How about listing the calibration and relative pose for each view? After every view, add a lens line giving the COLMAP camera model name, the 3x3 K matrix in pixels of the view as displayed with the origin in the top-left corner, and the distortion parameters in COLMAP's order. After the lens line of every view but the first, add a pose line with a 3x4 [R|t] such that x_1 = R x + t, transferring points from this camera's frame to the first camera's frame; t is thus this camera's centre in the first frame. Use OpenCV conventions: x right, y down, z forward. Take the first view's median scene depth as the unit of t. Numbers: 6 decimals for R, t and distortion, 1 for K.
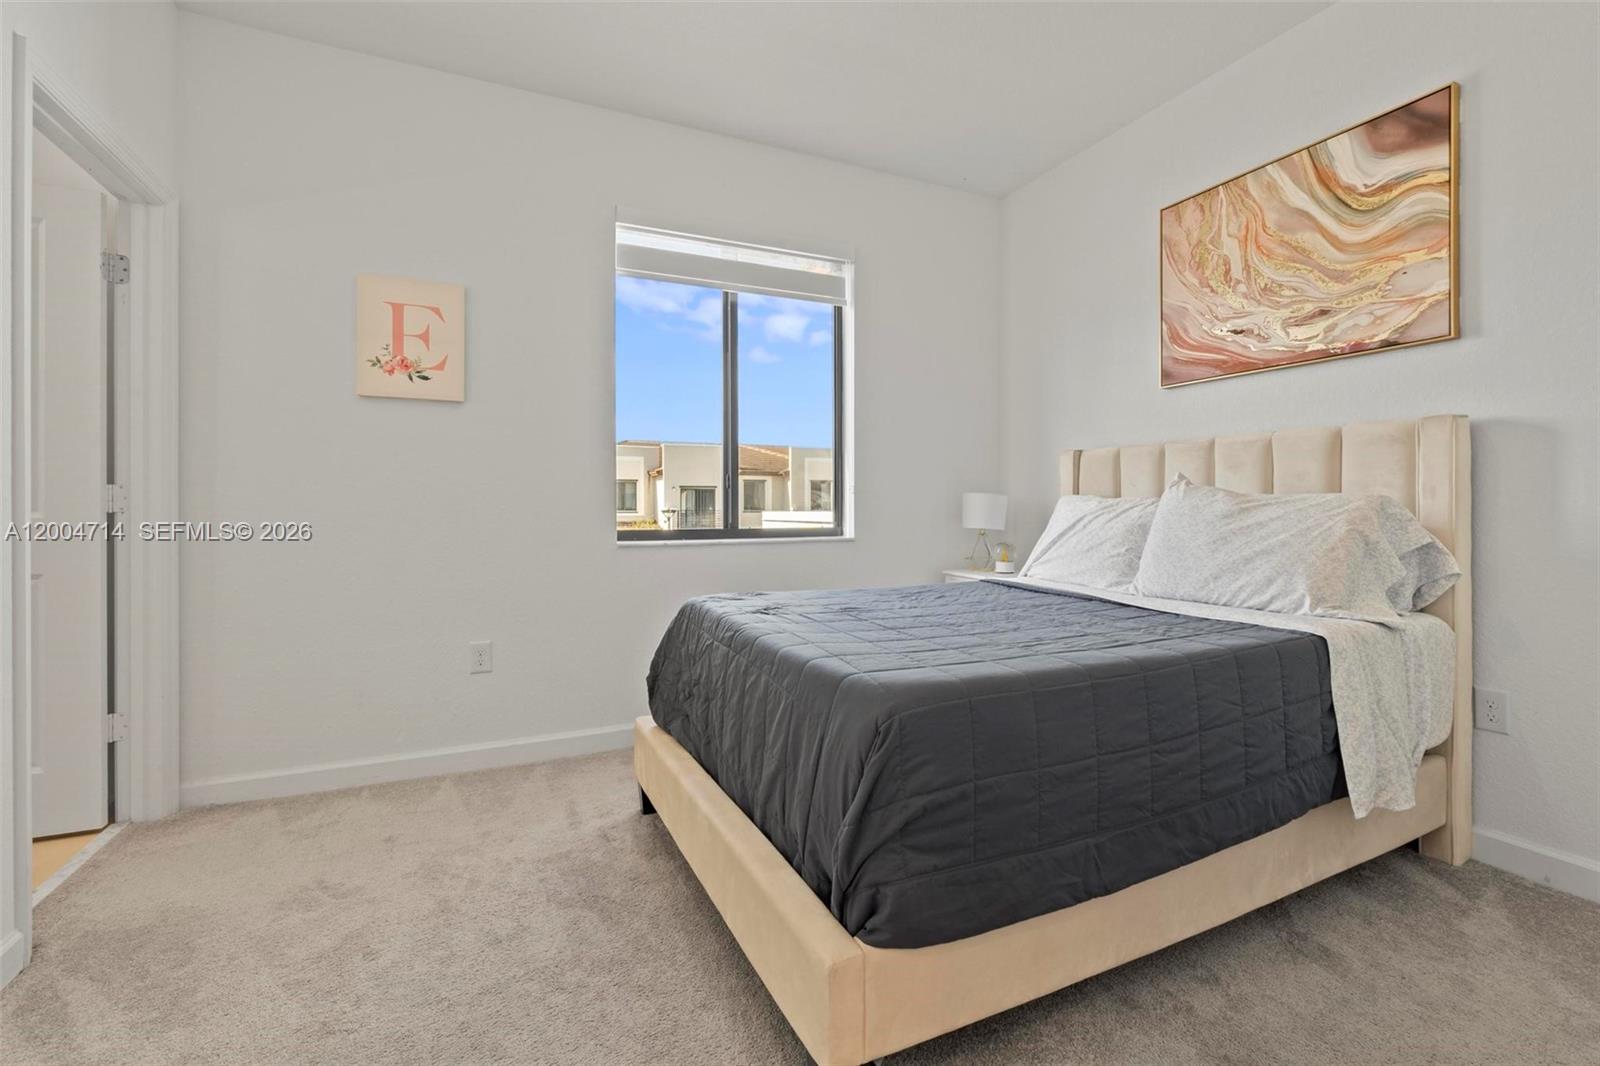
lens RADIAL K [[695.5, 0, 804.0], [0, 695.5, 527.8], [0, 0, 1]] dist [-0.000846, 0.000575]
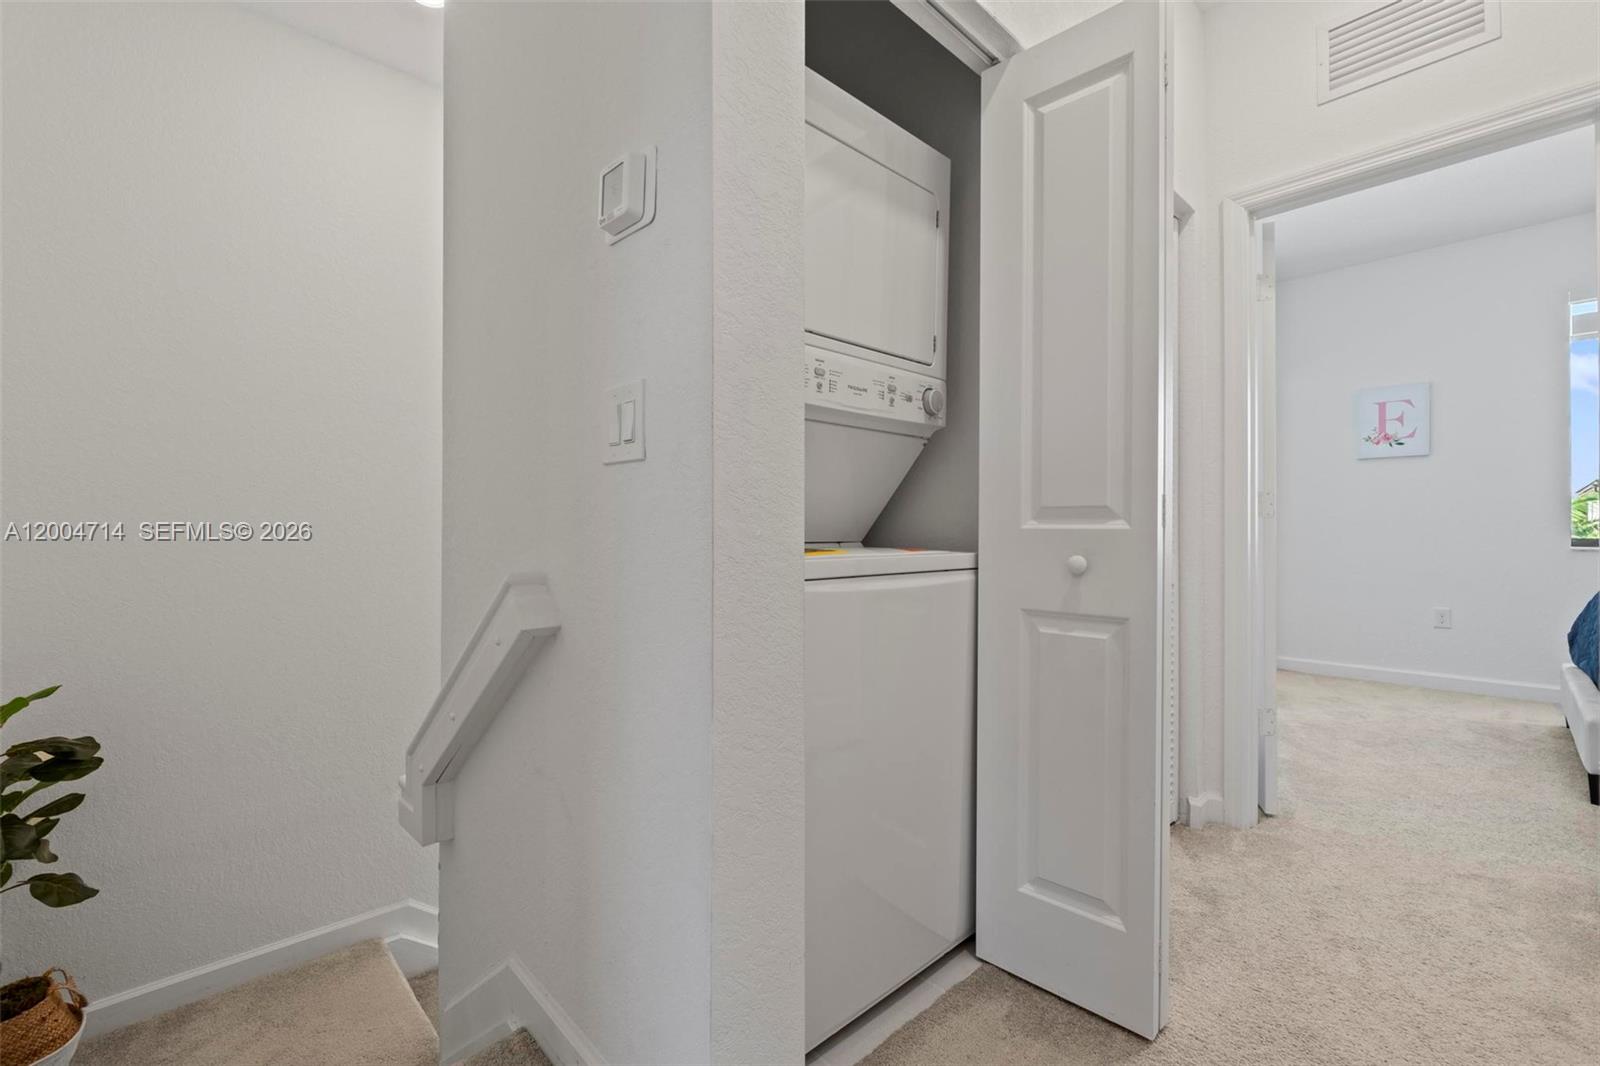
lens RADIAL K [[695.5, 0, 807.1], [0, 695.5, 526.8], [0, 0, 1]] dist [-0.000846, 0.000575]
pose [[0.361469, 0.000895, -0.932384, 0.484913], [0.003506, 0.999991, 0.002319, -0.028115], [0.932377, -0.004107, 0.361463, -0.912200]]
